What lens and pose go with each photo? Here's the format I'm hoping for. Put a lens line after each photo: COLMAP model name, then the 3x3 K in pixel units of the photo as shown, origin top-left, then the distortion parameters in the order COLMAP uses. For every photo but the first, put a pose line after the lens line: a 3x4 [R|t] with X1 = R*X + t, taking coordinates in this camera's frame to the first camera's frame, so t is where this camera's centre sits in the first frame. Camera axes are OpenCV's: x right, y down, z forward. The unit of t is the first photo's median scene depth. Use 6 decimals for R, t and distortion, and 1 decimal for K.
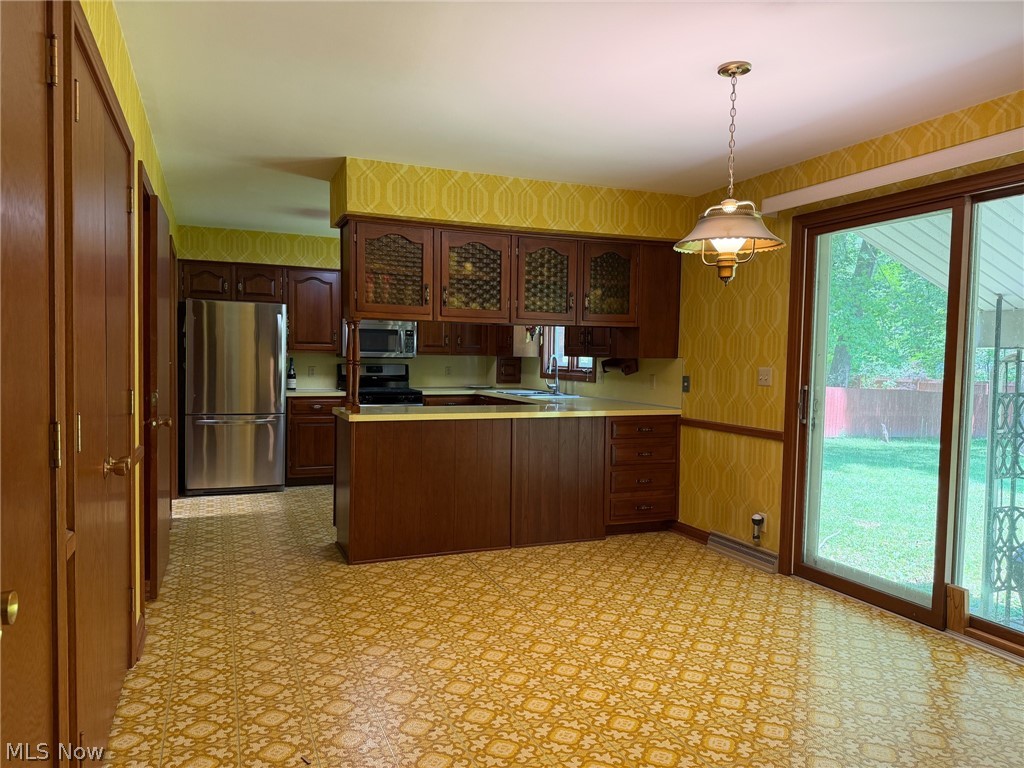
lens RADIAL K [[704.8, 0, 512.0], [0, 704.8, 384.0], [0, 0, 1]] dist [0.068057, -0.101847]
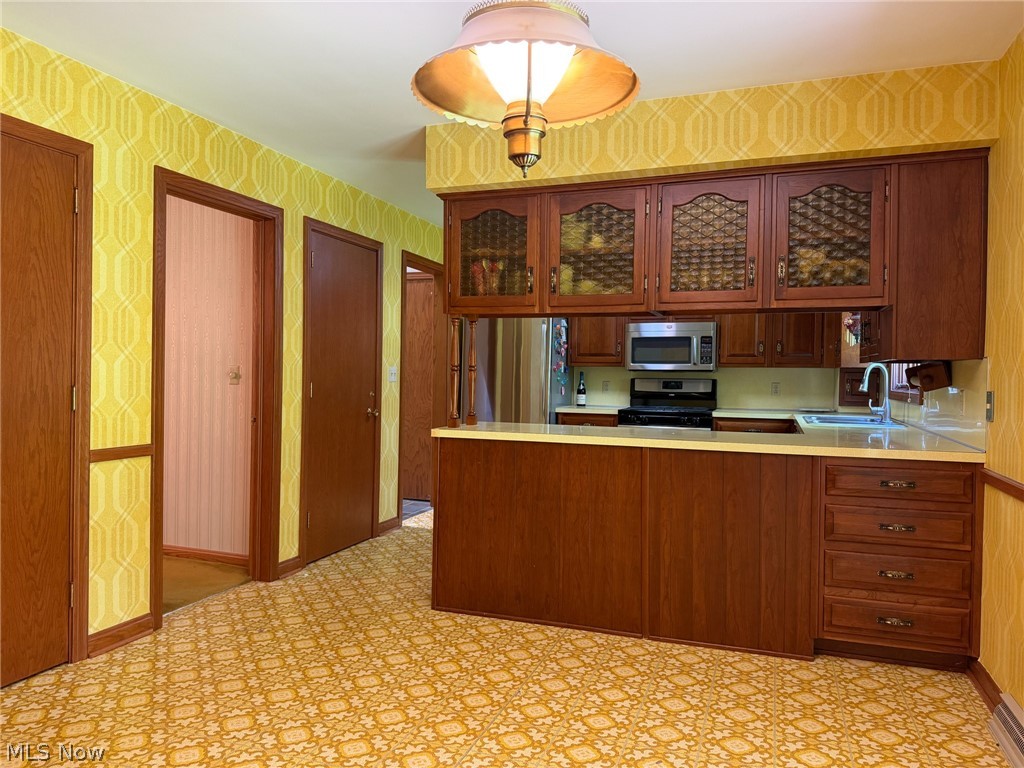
lens RADIAL K [[704.8, 0, 512.0], [0, 704.8, 384.0], [0, 0, 1]] dist [0.068057, -0.101847]
pose [[0.747580, 0.004278, -0.664158, 0.349736], [-0.027530, 0.999319, -0.024551, 0.006393], [0.663601, 0.036638, 0.747189, 0.377251]]
